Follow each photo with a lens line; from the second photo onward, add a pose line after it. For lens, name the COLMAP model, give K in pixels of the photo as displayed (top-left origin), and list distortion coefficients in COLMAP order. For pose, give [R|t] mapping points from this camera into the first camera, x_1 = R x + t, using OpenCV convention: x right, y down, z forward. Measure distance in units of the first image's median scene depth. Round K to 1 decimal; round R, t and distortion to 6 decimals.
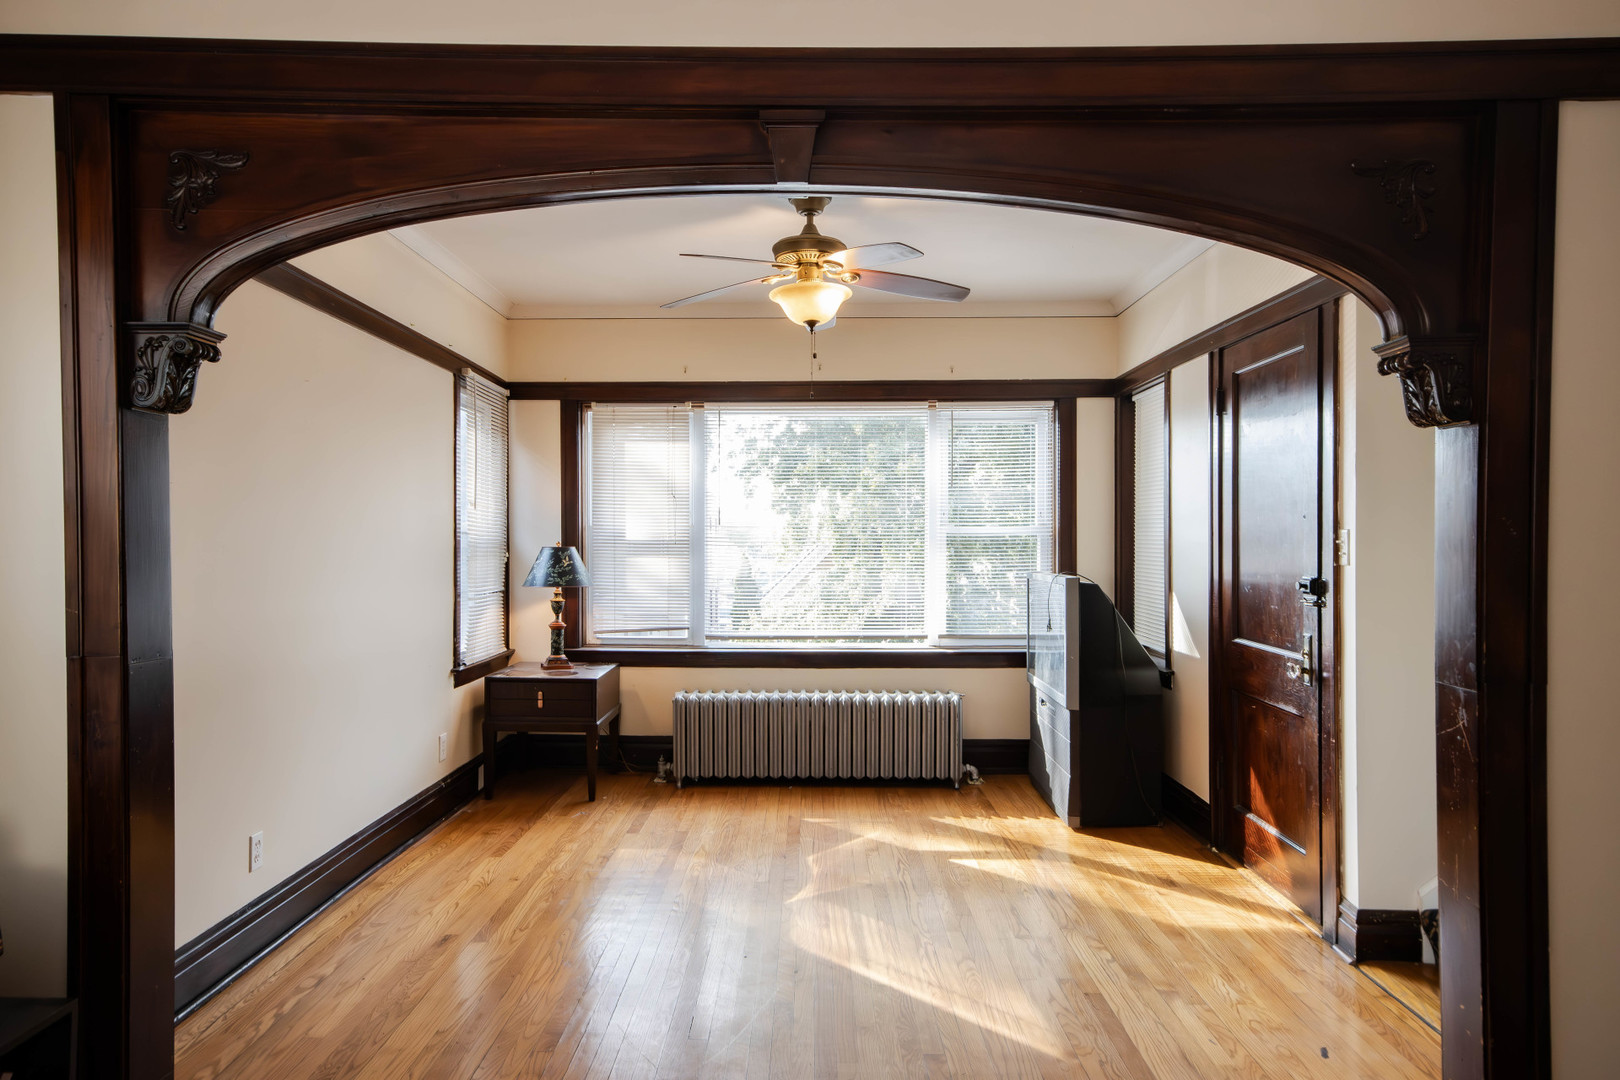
lens RADIAL K [[1049.5, 0, 810.0], [0, 1049.5, 540.0], [0, 0, 1]] dist [0.000452, 0.001768]
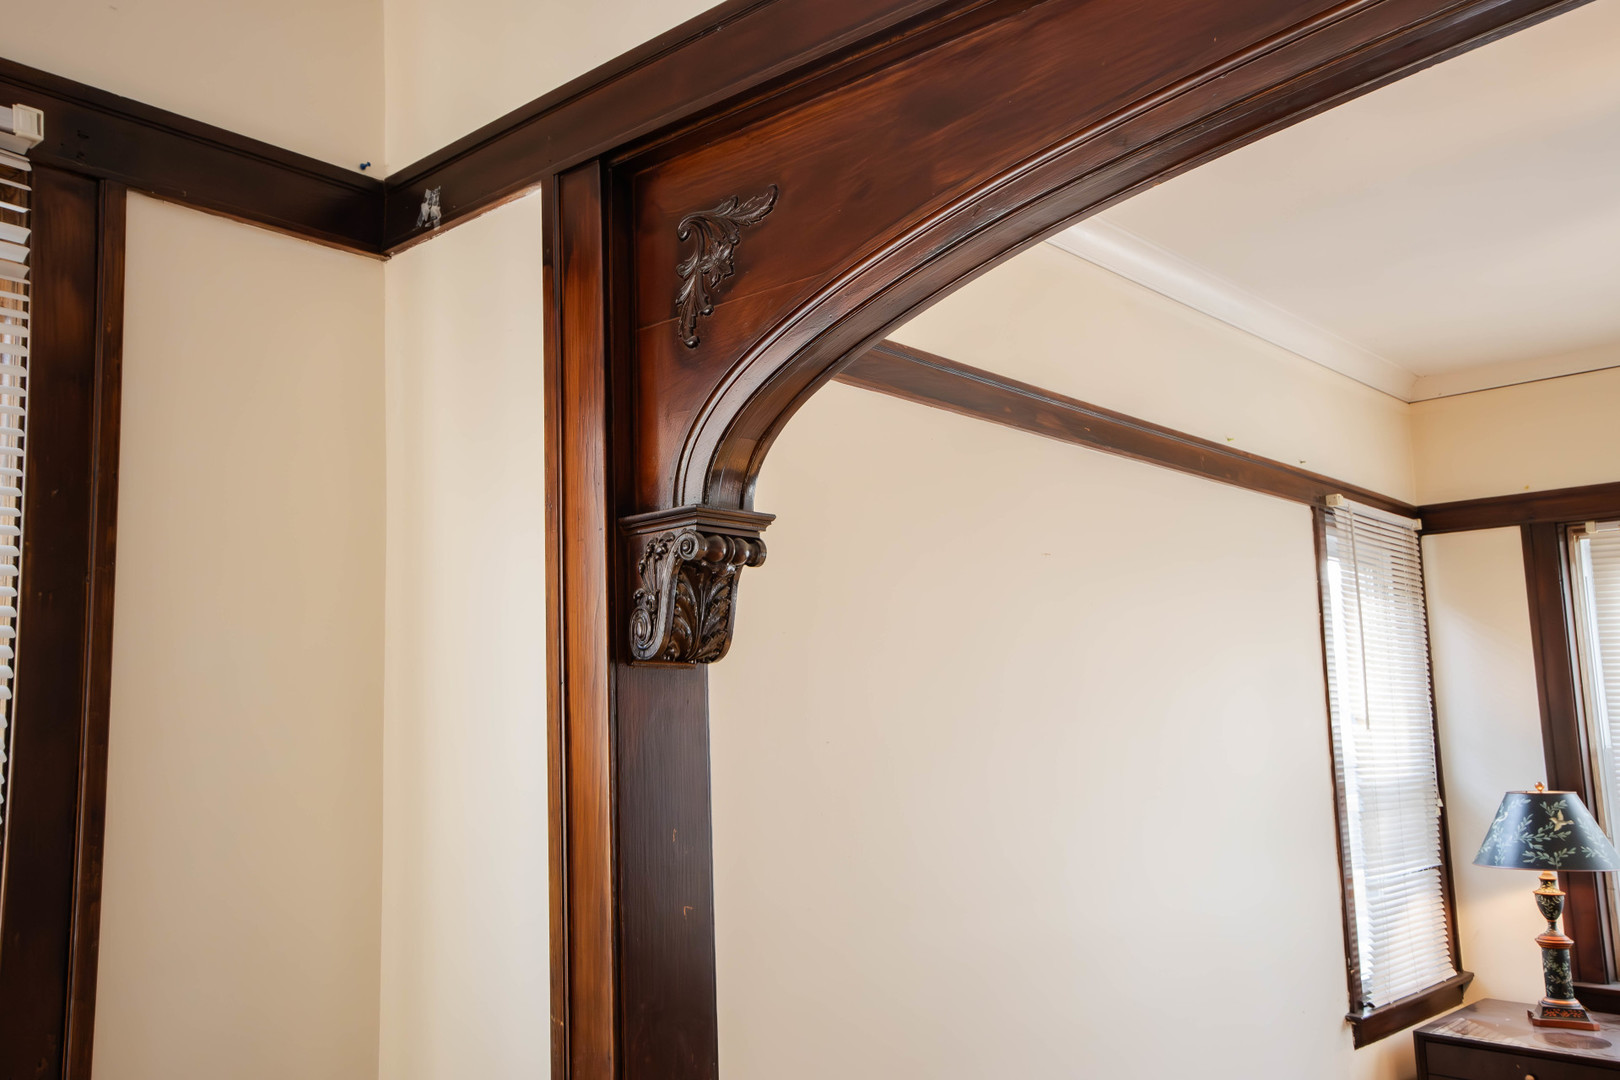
lens RADIAL K [[1421.1, 0, 716.8], [0, 1421.1, 581.6], [0, 0, 1]] dist [0.051327, 0.012774]
pose [[0.722263, -0.099748, -0.684388, -0.025118], [0.026910, 0.992849, -0.116307, -0.028527], [0.691095, 0.065588, 0.719782, 0.170034]]
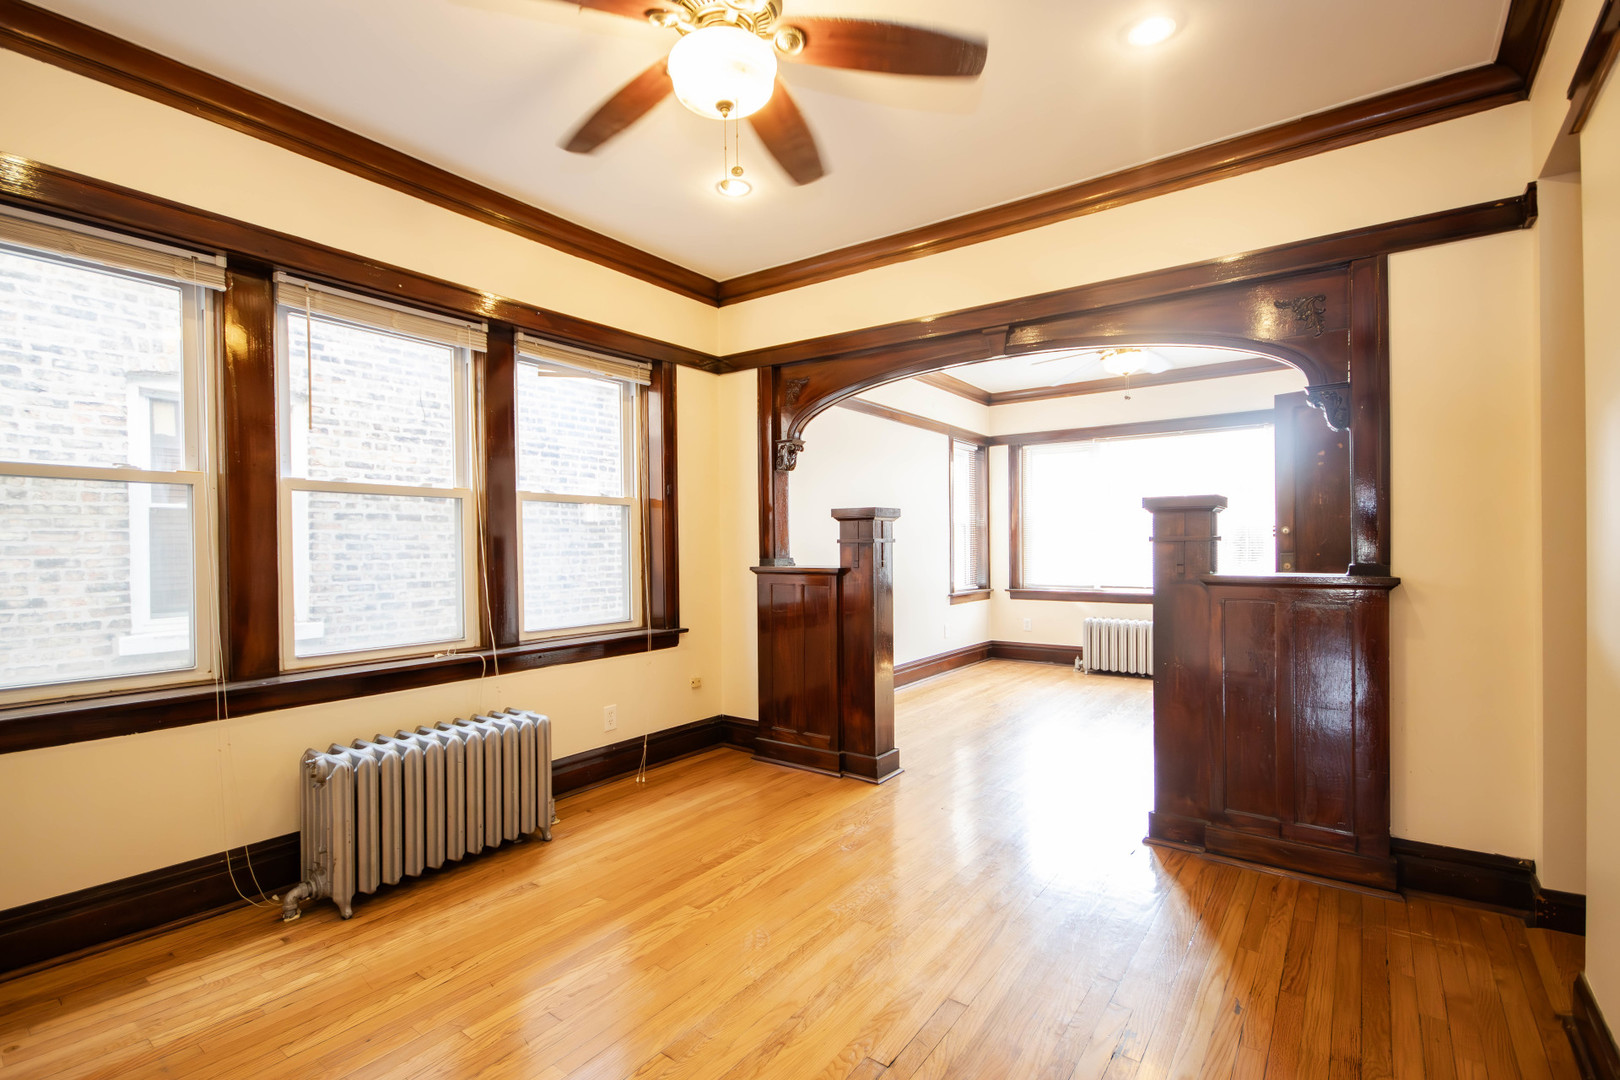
lens RADIAL K [[776.7, 0, 810.0], [0, 776.7, 540.0], [0, 0, 1]] dist [0.041267, 0.000783]
pose [[0.813876, -0.008190, -0.580981, 0.253934], [0.007302, 0.999966, -0.003868, 0.029195], [0.580993, -0.001094, 0.813908, -0.262820]]
